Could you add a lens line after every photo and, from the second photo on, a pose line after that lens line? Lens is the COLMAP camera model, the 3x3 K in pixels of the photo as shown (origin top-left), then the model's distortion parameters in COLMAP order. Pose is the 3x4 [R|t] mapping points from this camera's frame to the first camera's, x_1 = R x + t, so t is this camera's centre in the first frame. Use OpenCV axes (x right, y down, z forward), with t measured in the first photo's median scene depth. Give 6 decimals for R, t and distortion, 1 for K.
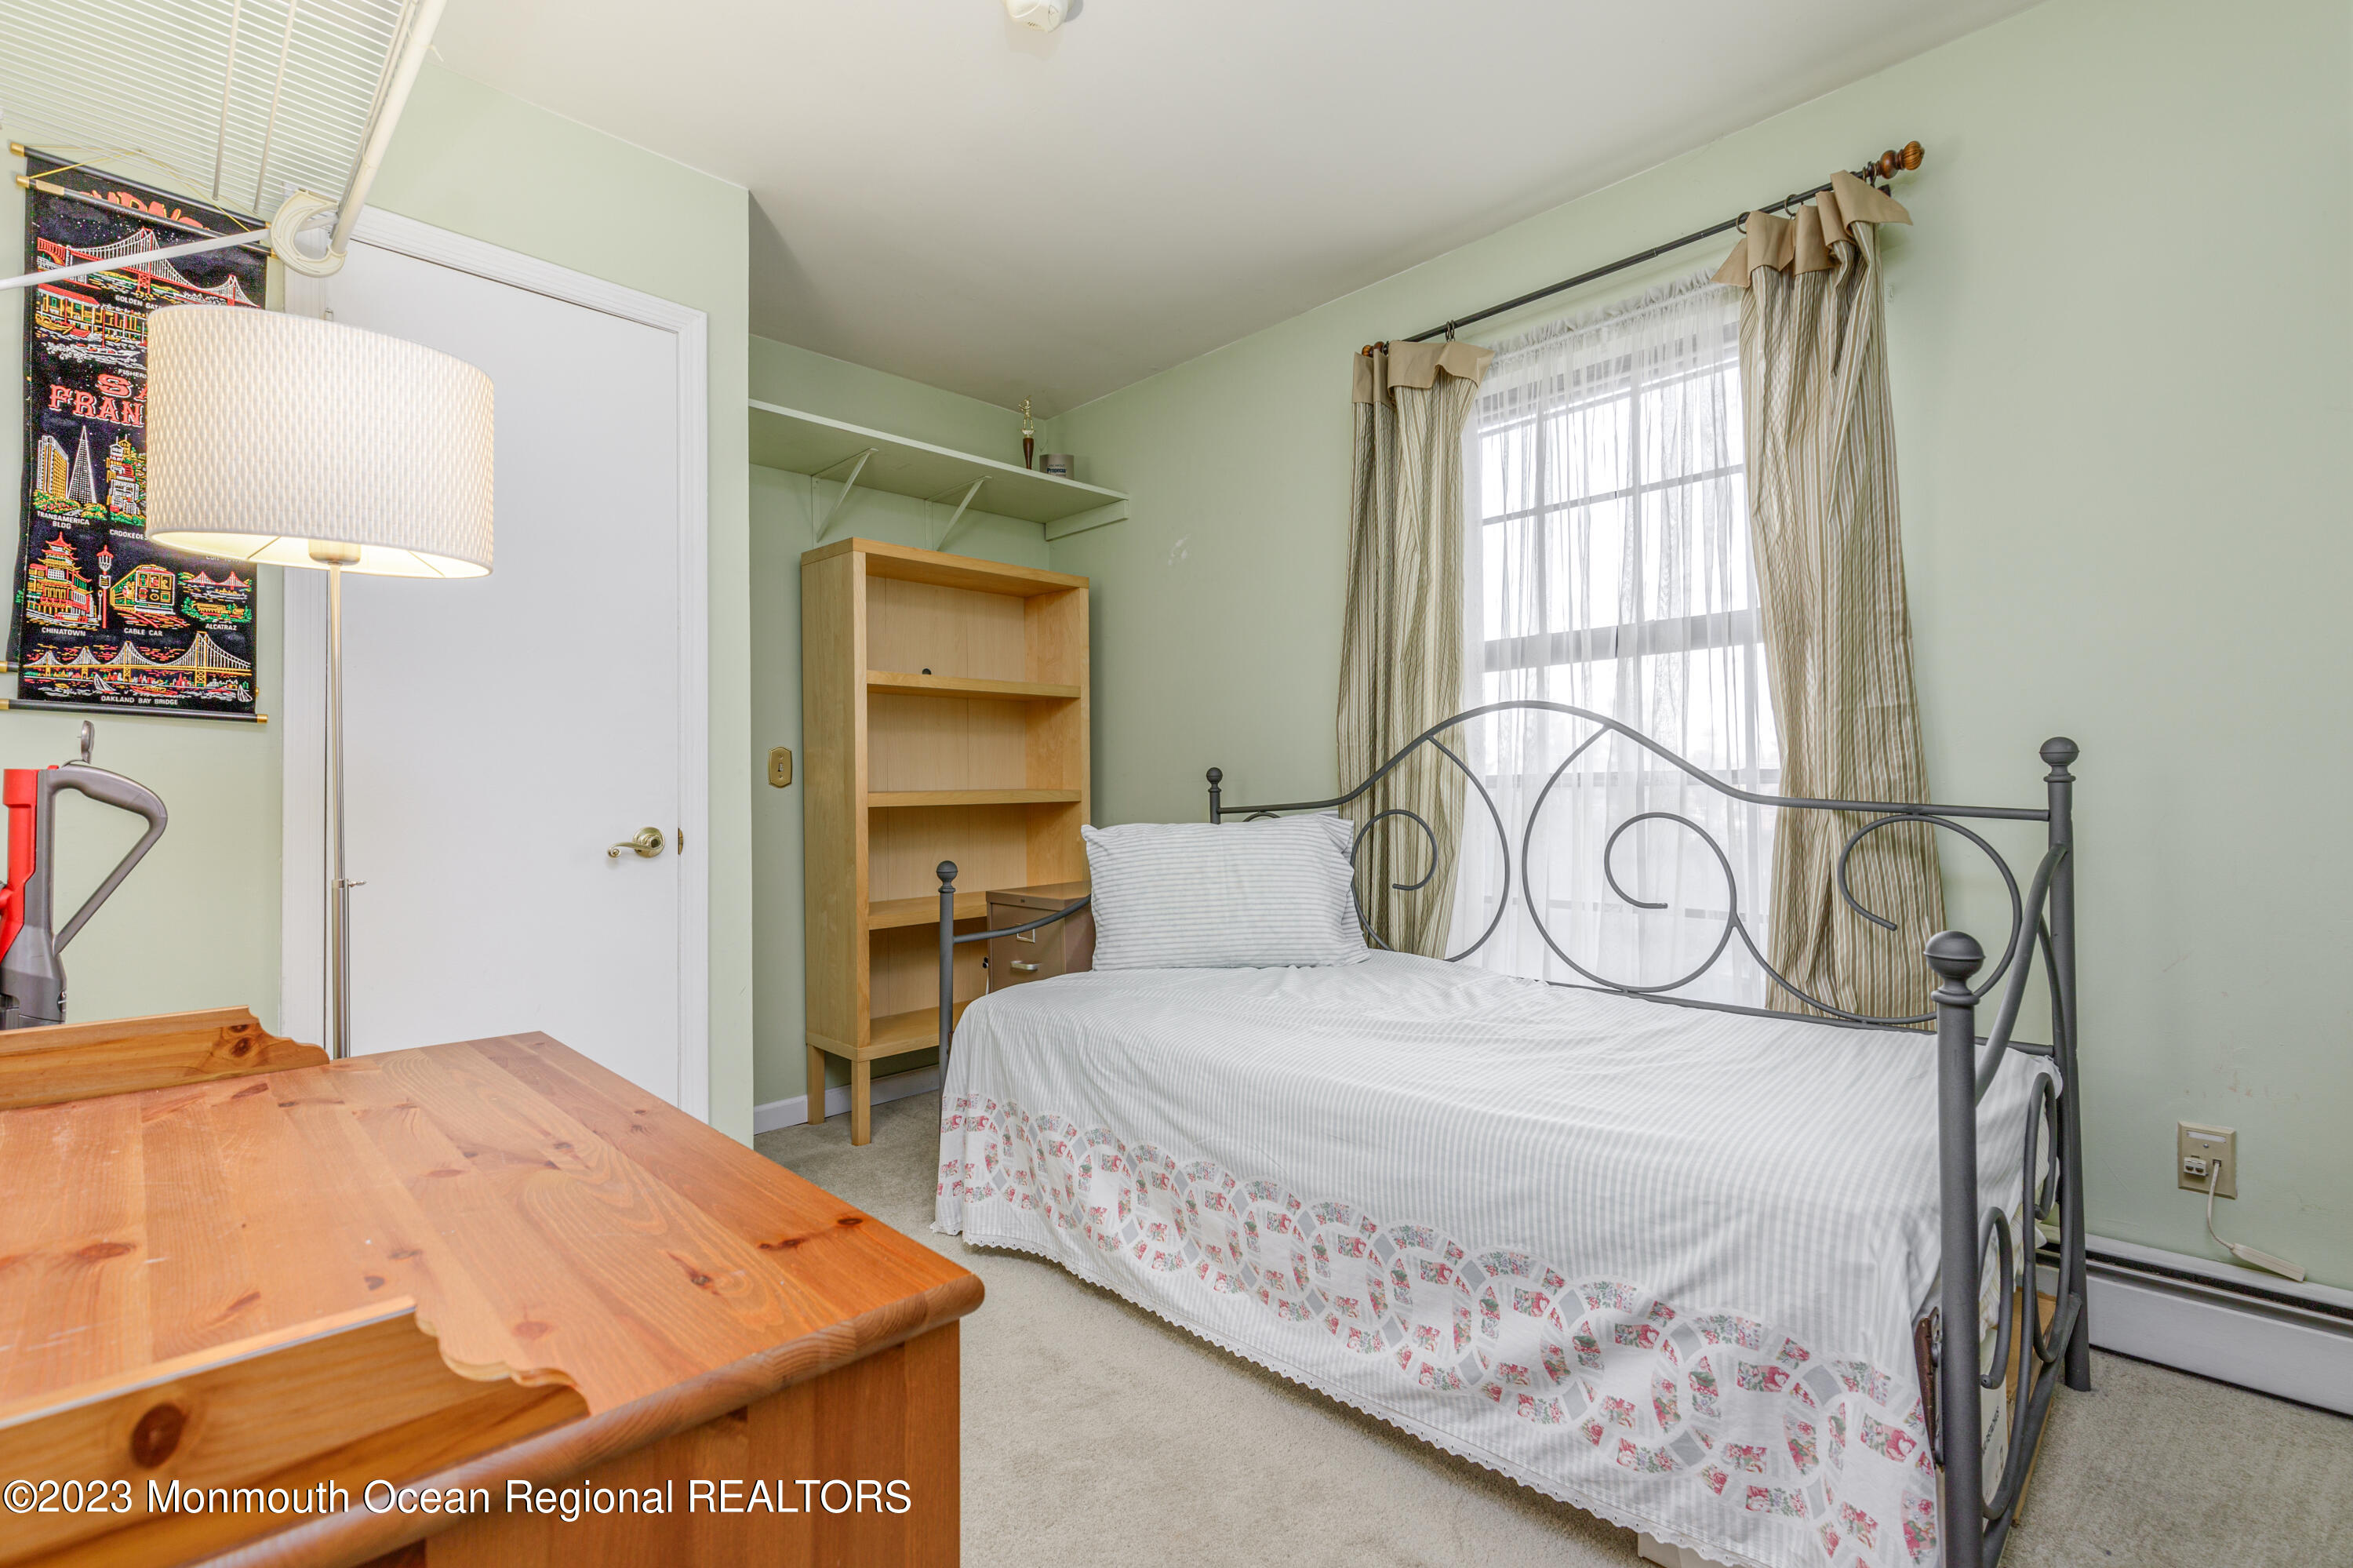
lens RADIAL K [[1045.3, 0, 1174.1], [0, 1045.3, 779.7], [0, 0, 1]] dist [0.006591, -0.001574]
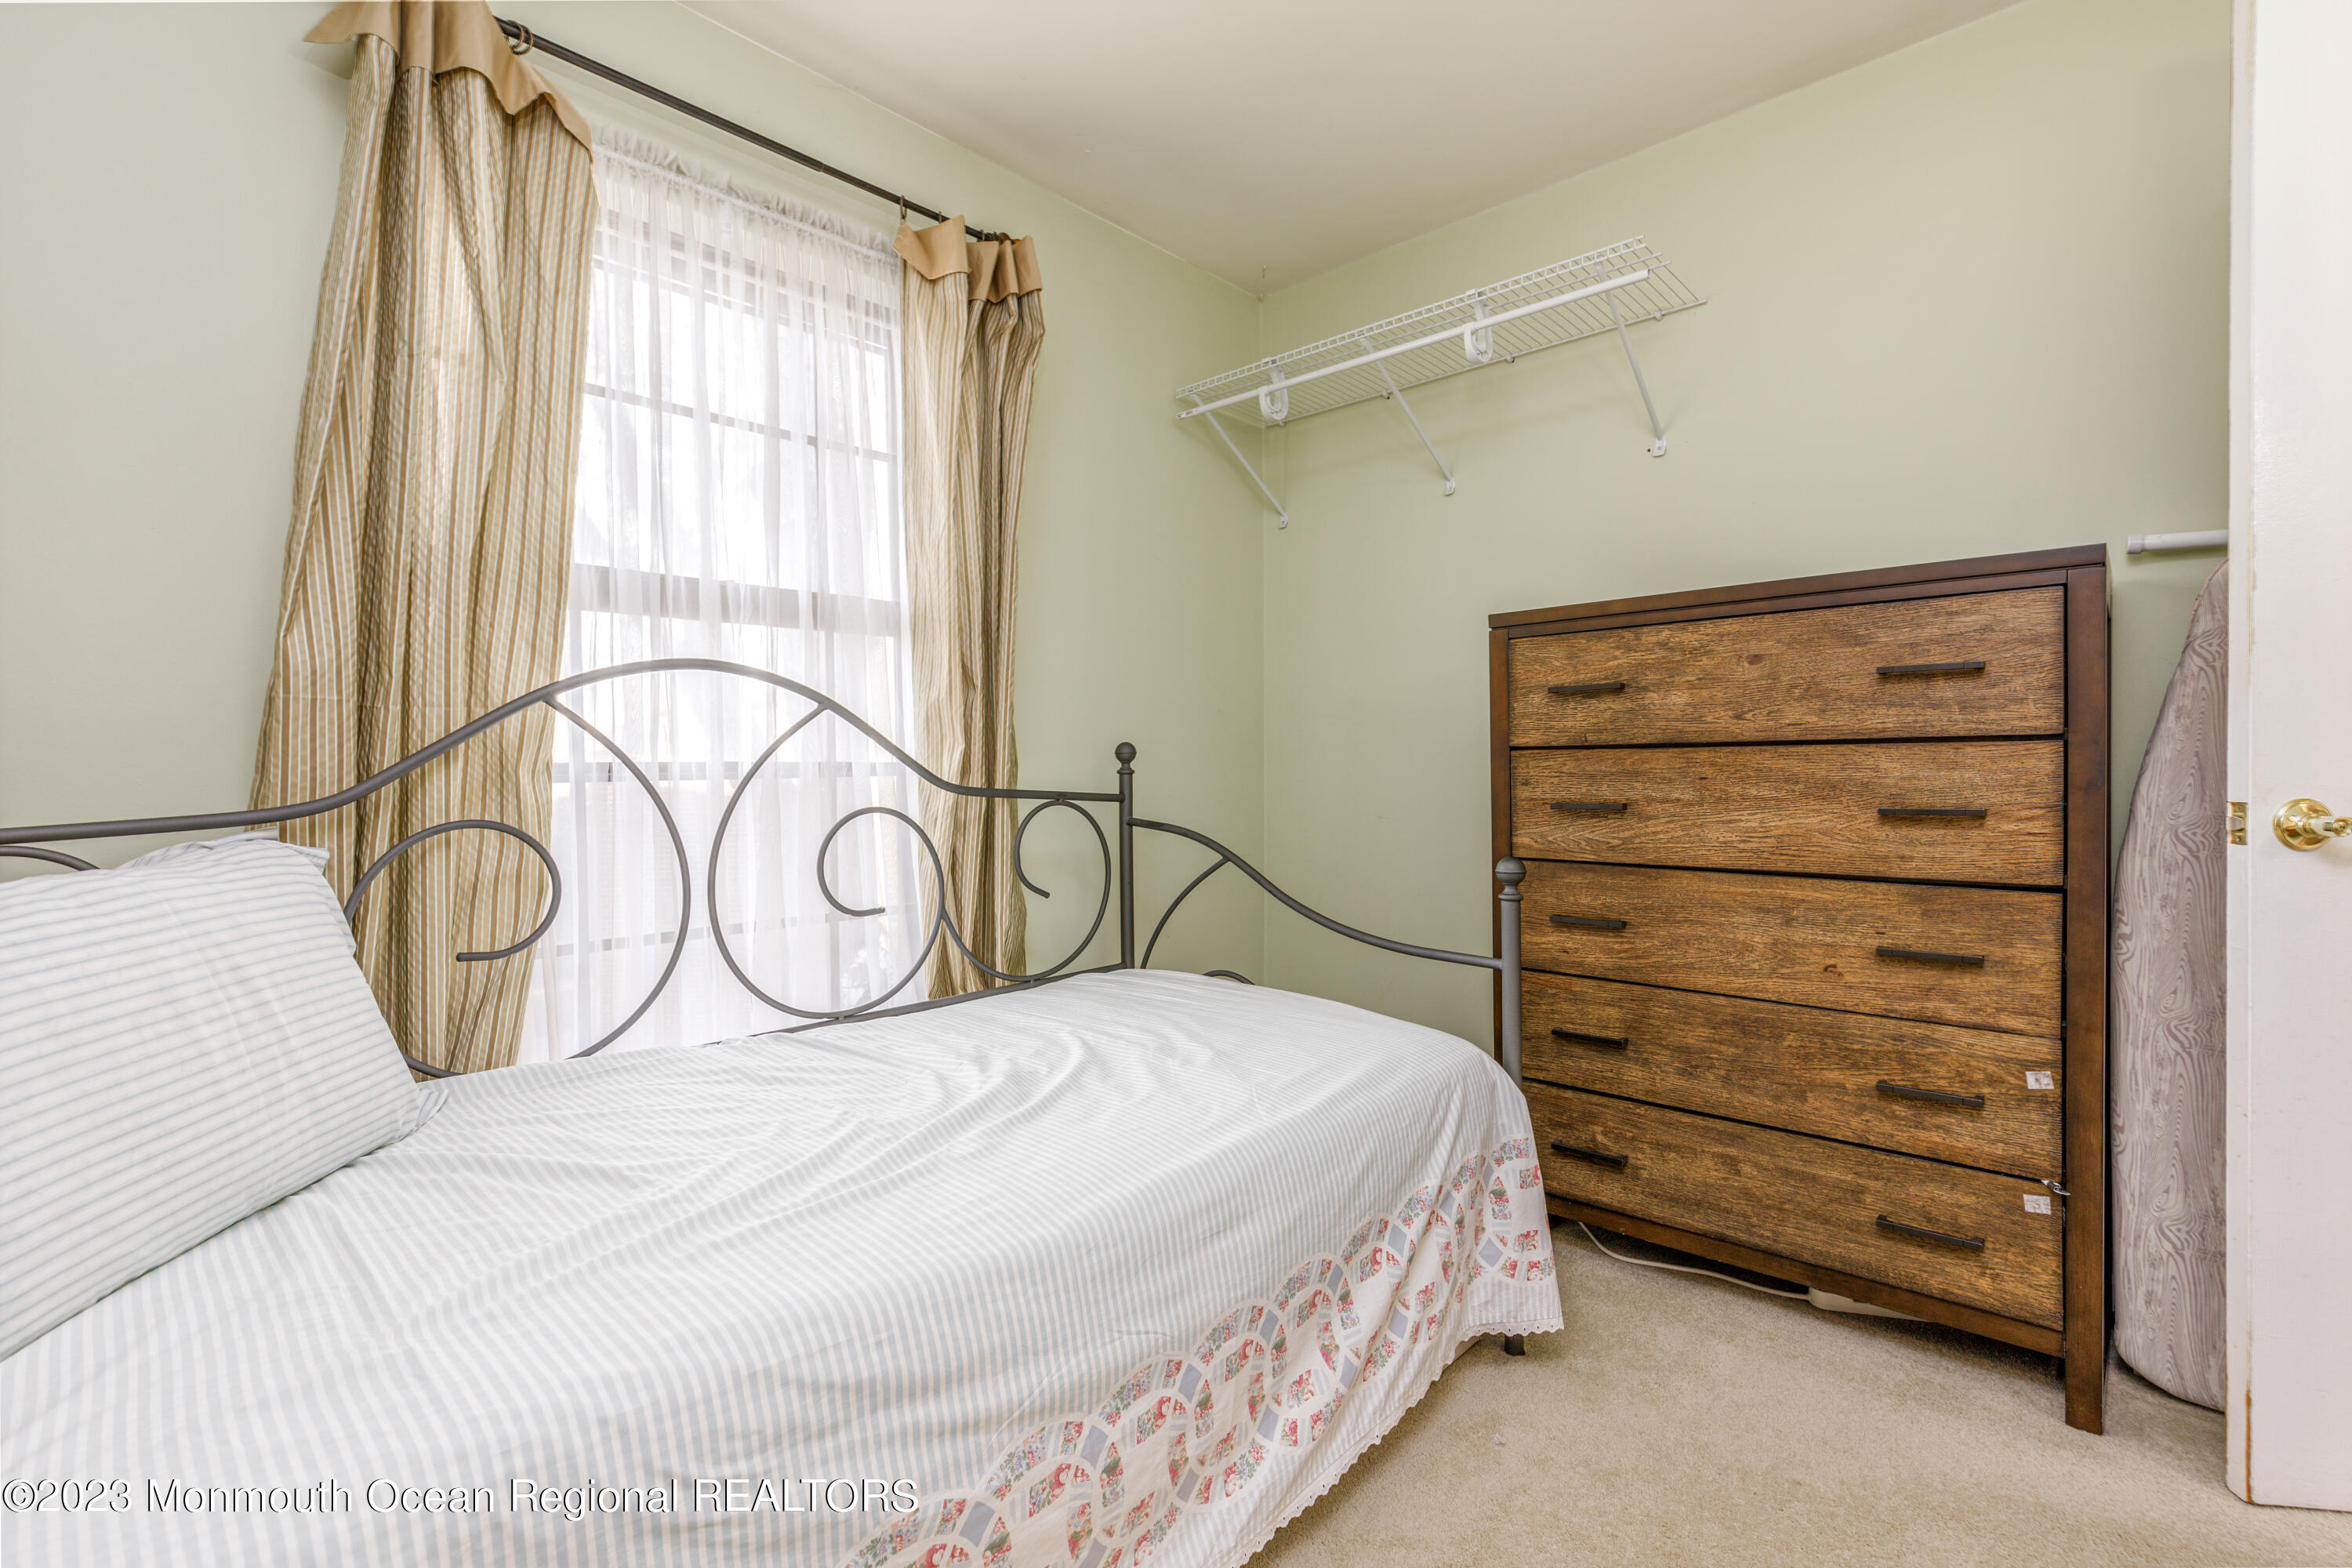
lens RADIAL K [[1044.8, 0, 1173.6], [0, 1044.8, 779.7], [0, 0, 1]] dist [0.006591, -0.001574]
pose [[-0.016660, 0.000958, 0.999861, -0.558296], [0.013132, 0.999913, -0.000740, 0.011690], [-0.999775, 0.013118, -0.016672, 0.962709]]
